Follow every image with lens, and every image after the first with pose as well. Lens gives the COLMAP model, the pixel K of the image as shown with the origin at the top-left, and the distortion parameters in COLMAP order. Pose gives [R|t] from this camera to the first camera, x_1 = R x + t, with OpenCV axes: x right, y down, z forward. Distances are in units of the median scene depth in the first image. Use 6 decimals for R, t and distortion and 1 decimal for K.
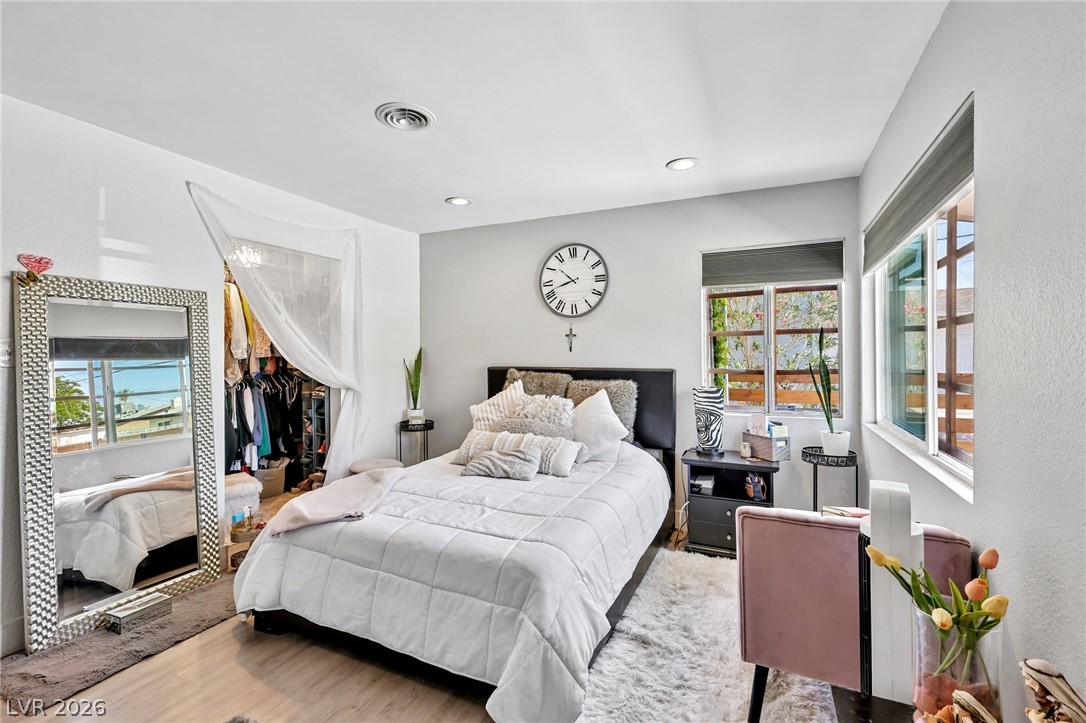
lens RADIAL K [[477.5, 0, 543.5], [0, 477.5, 353.4], [0, 0, 1]] dist [0.001269, -0.000142]
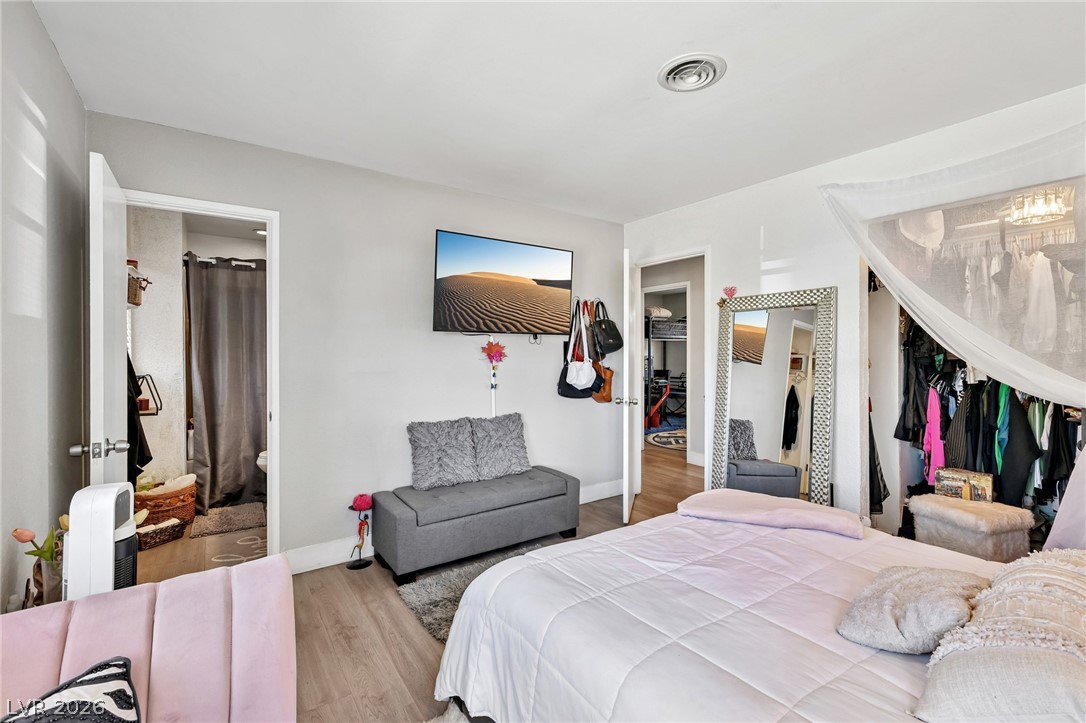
lens RADIAL K [[477.5, 0, 543.5], [0, 477.5, 353.4], [0, 0, 1]] dist [0.001269, -0.000142]
pose [[-0.503767, 0.002265, -0.863837, 0.364309], [0.009842, 0.999947, -0.003117, 0.007528], [0.863783, -0.010072, -0.503763, 0.747156]]
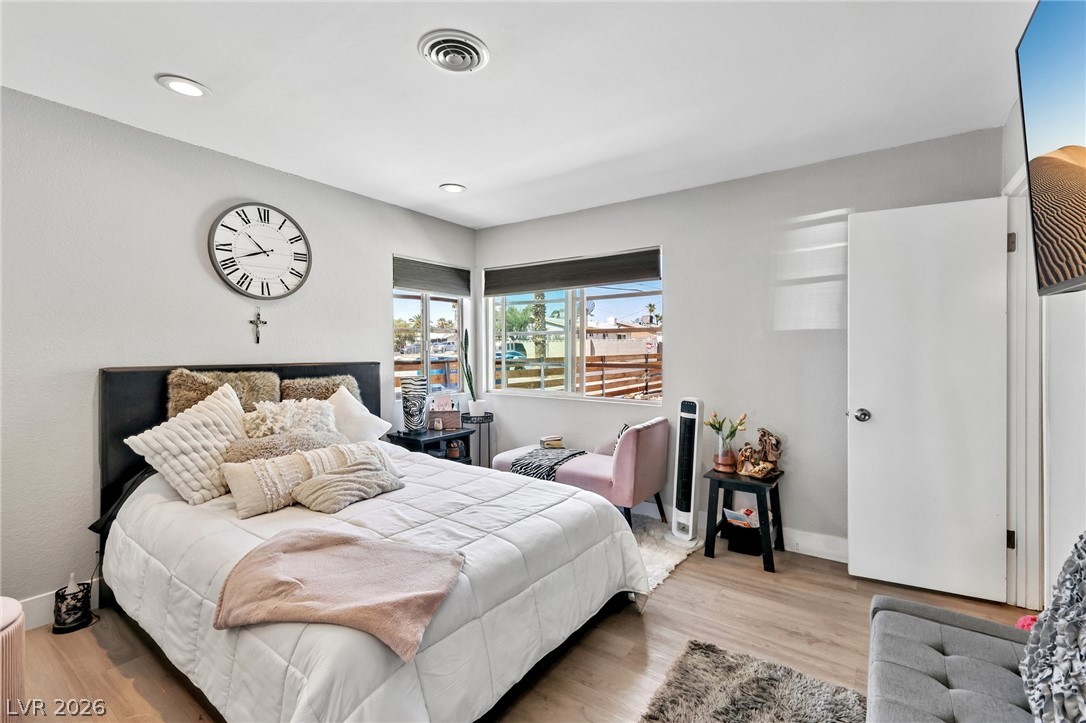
lens RADIAL K [[477.5, 0, 543.5], [0, 477.5, 353.4], [0, 0, 1]] dist [0.001269, -0.000142]
pose [[0.173817, -0.009322, 0.984734, -0.663276], [-0.007638, 0.999912, 0.010814, 0.000832], [-0.984748, -0.009401, 0.173731, 0.441459]]
